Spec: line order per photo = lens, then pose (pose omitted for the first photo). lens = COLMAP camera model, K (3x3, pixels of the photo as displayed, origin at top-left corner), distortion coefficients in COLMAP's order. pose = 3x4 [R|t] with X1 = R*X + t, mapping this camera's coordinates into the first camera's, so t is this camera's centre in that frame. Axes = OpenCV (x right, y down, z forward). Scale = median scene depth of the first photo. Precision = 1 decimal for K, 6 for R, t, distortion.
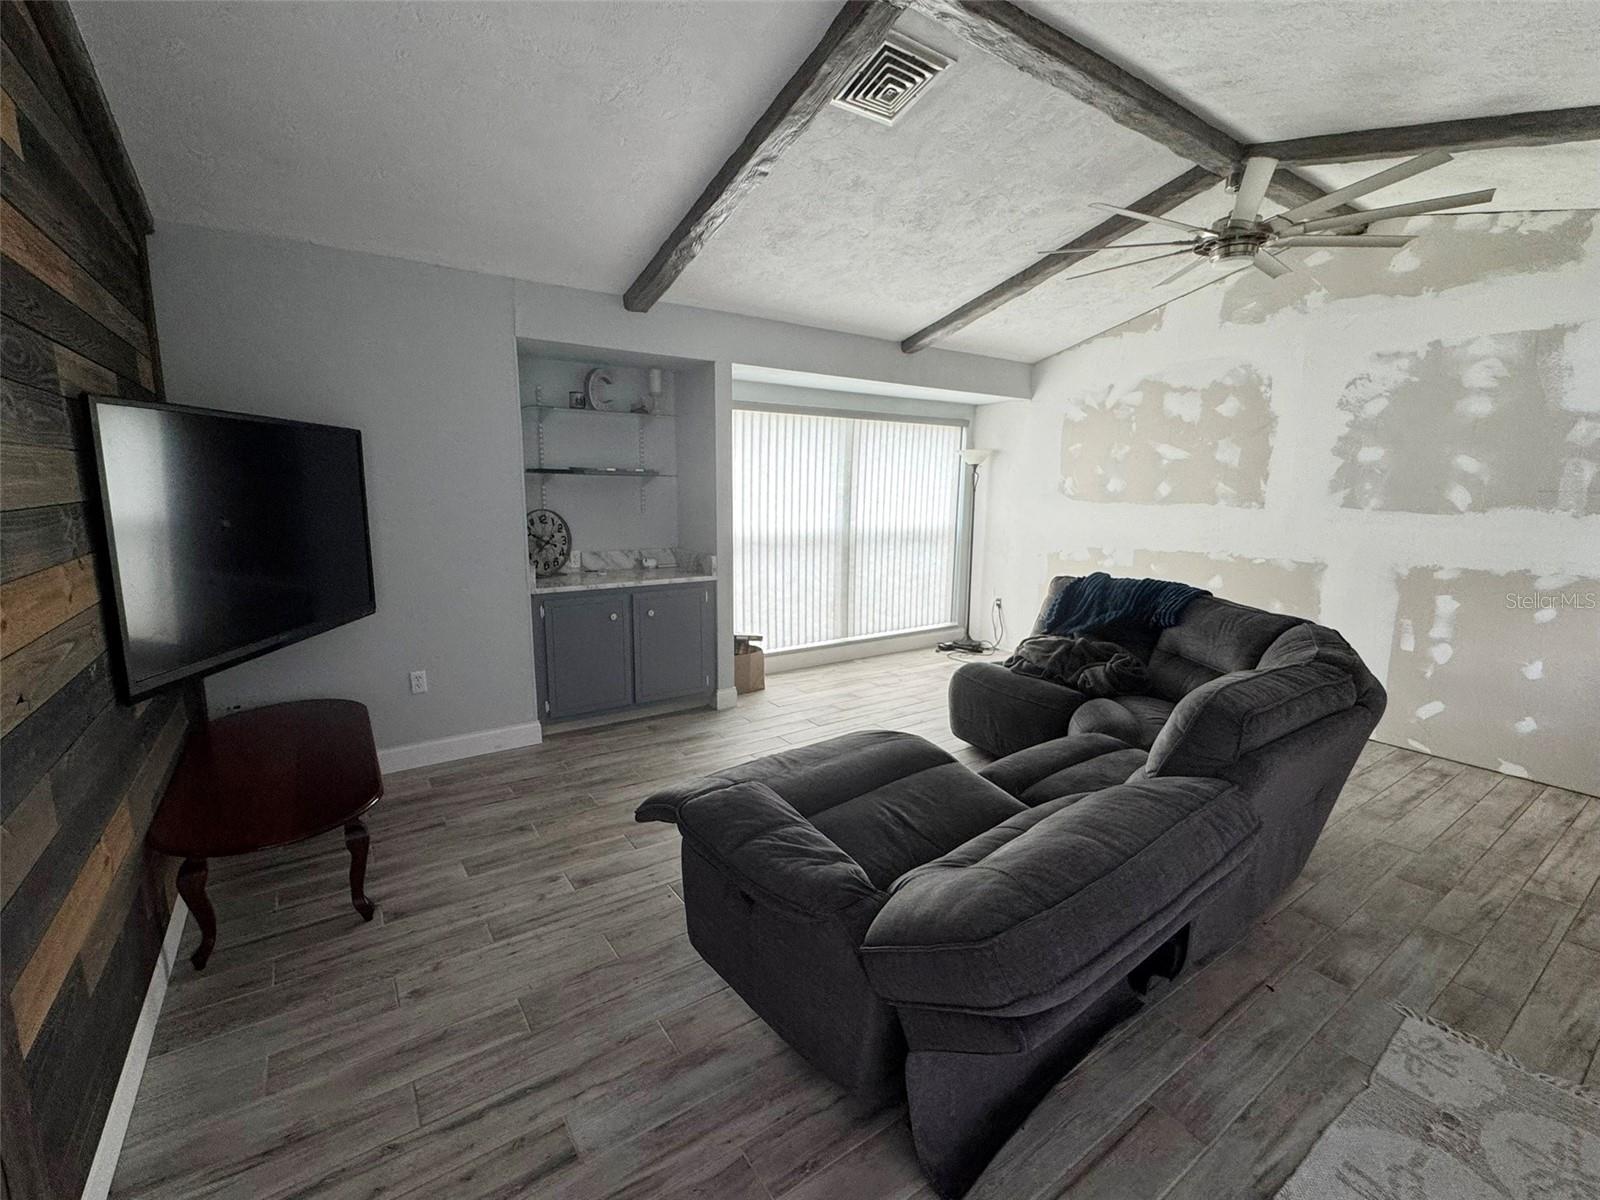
lens RADIAL K [[698.3, 0, 800.0], [0, 698.3, 600.0], [0, 0, 1]] dist [-0.001617, -0.000187]
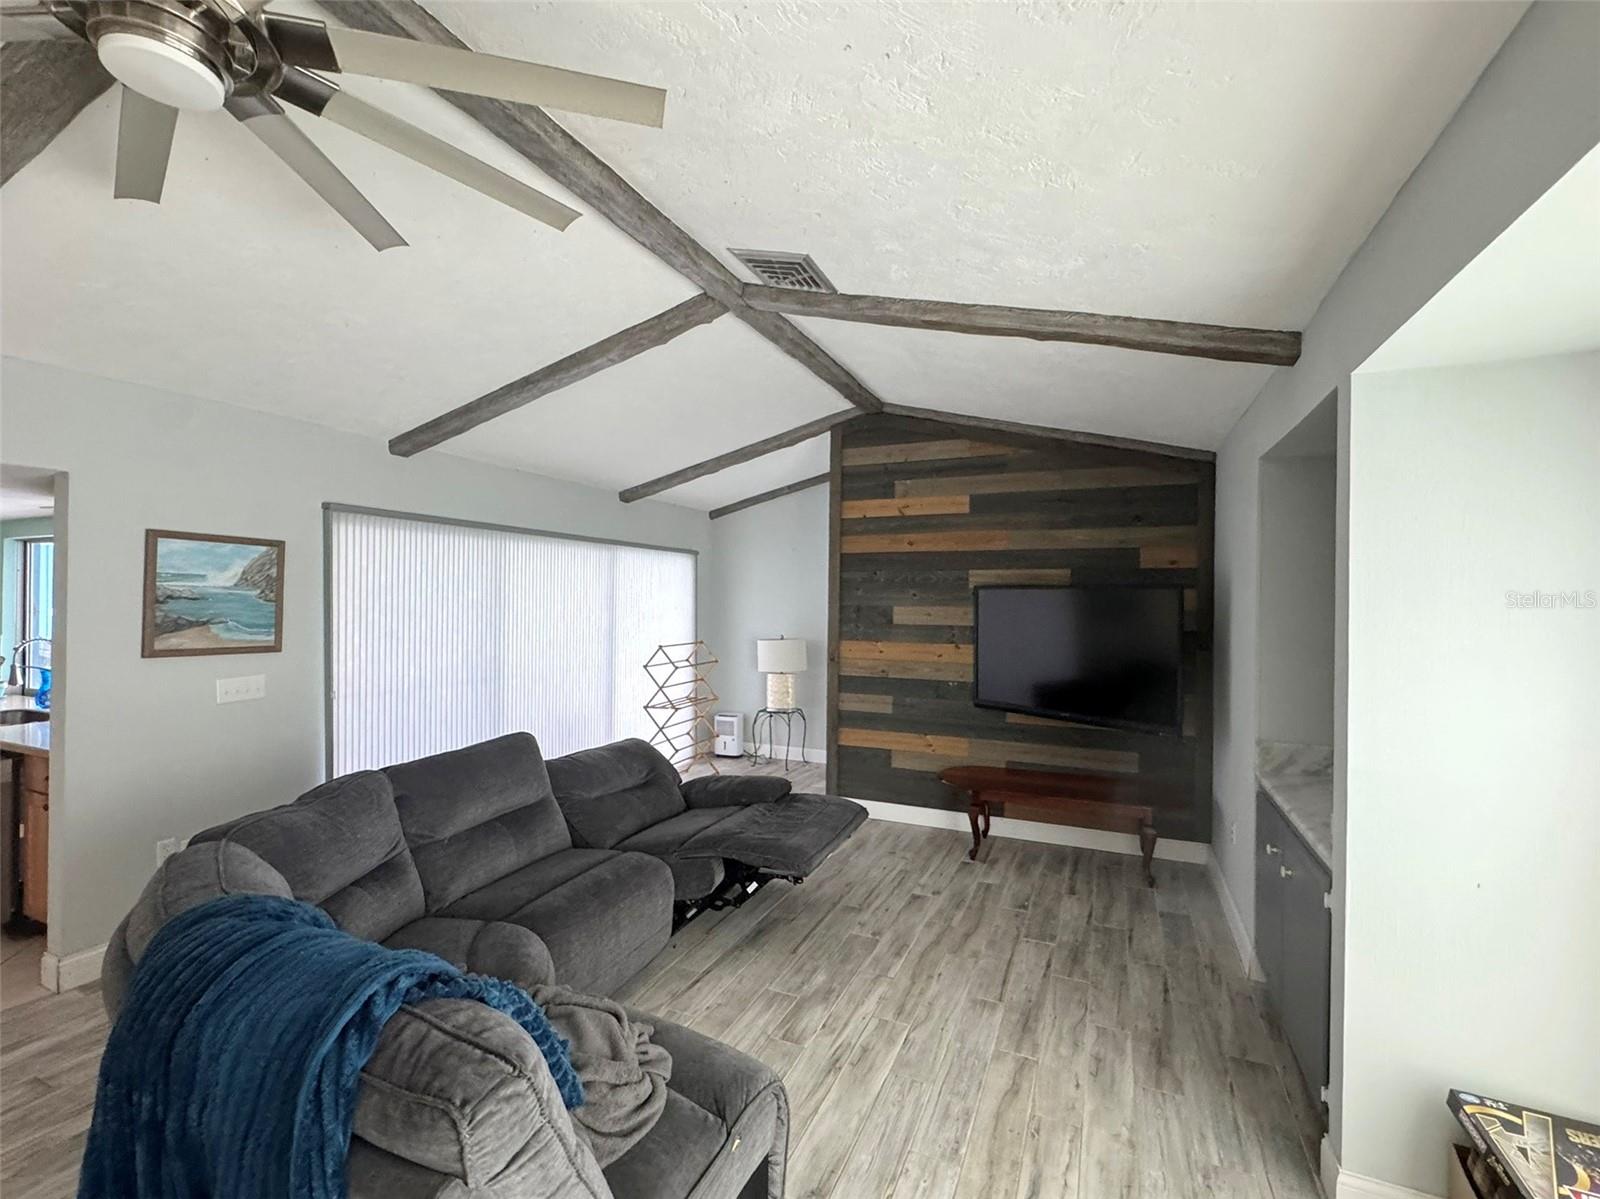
lens RADIAL K [[711.2, 0, 800.0], [0, 711.2, 599.5], [0, 0, 1]] dist [0.000163, -0.000064]
pose [[-0.850728, -0.017266, -0.525322, 0.534231], [-0.105998, 0.984561, 0.139297, -0.298867], [0.514807, 0.174187, -0.839424, 1.584233]]
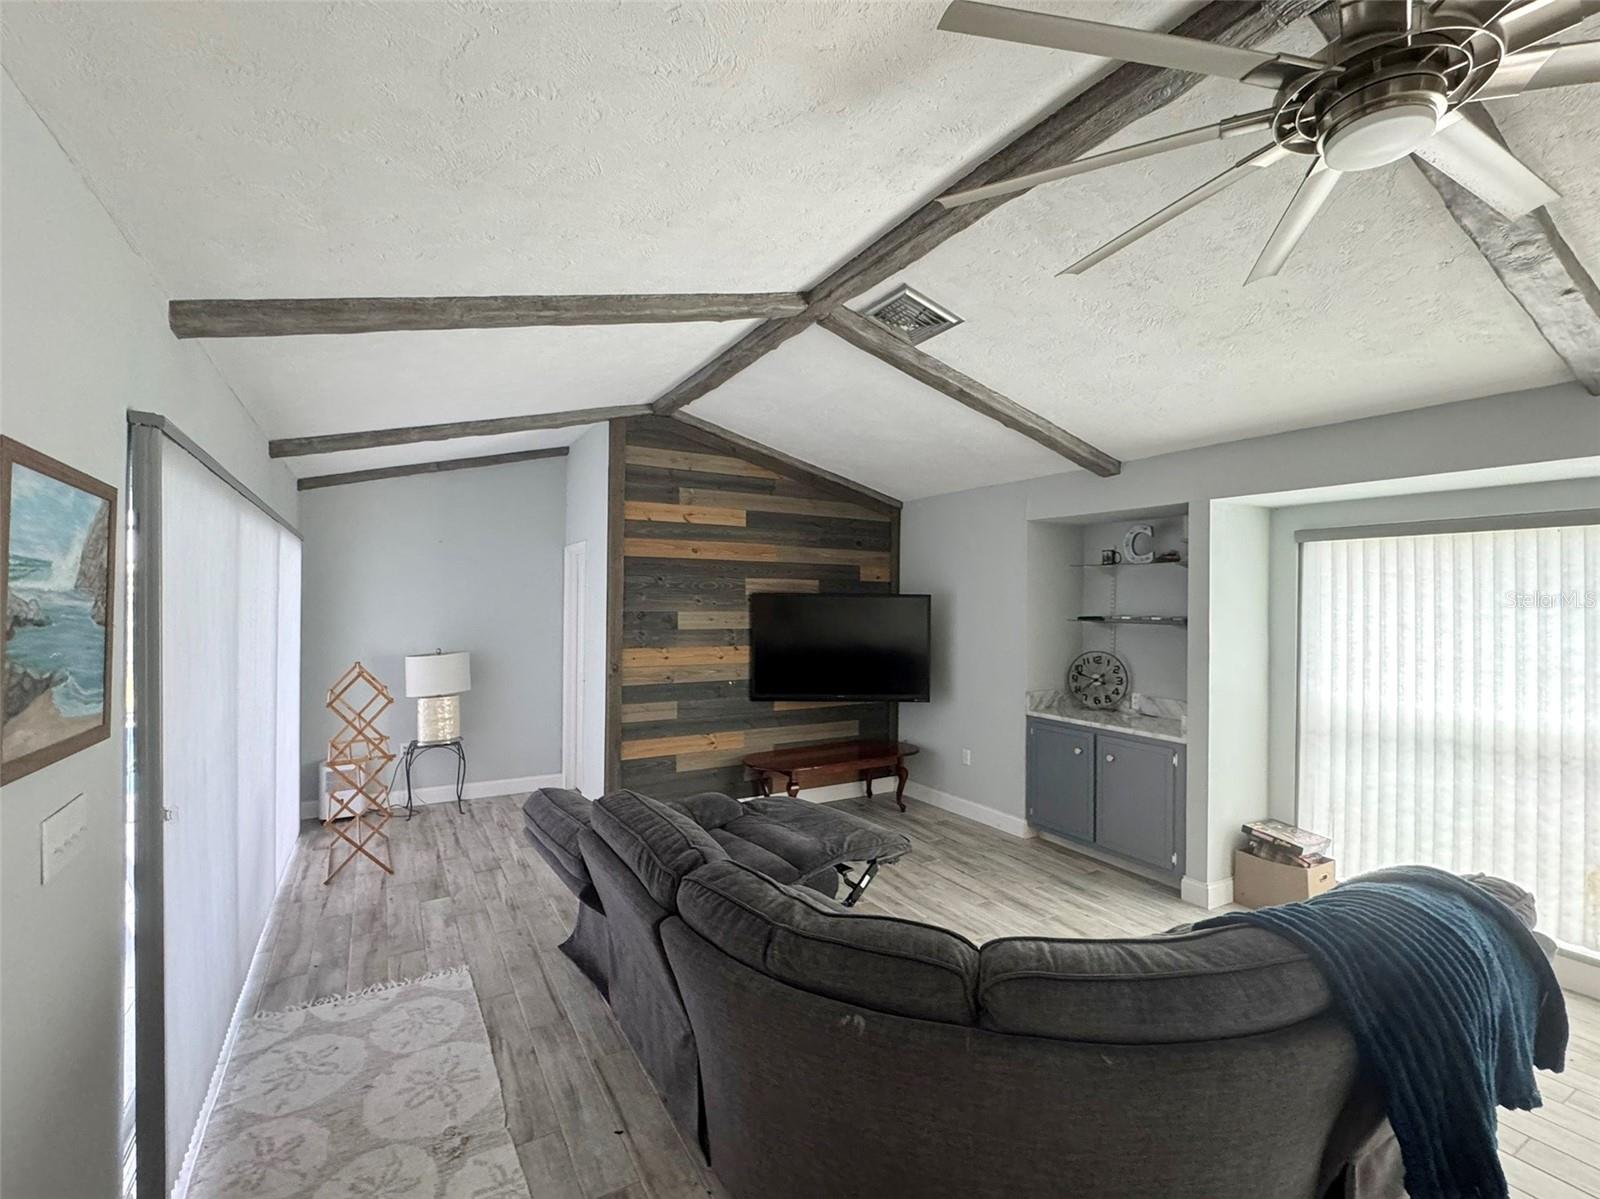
lens RADIAL K [[711.2, 0, 800.0], [0, 711.2, 599.5], [0, 0, 1]] dist [0.000163, -0.000064]
pose [[-0.074408, -0.016312, -0.997094, 1.083188], [-0.177375, 0.984139, -0.002863, -0.159191], [0.981326, 0.176646, -0.076122, 0.764808]]
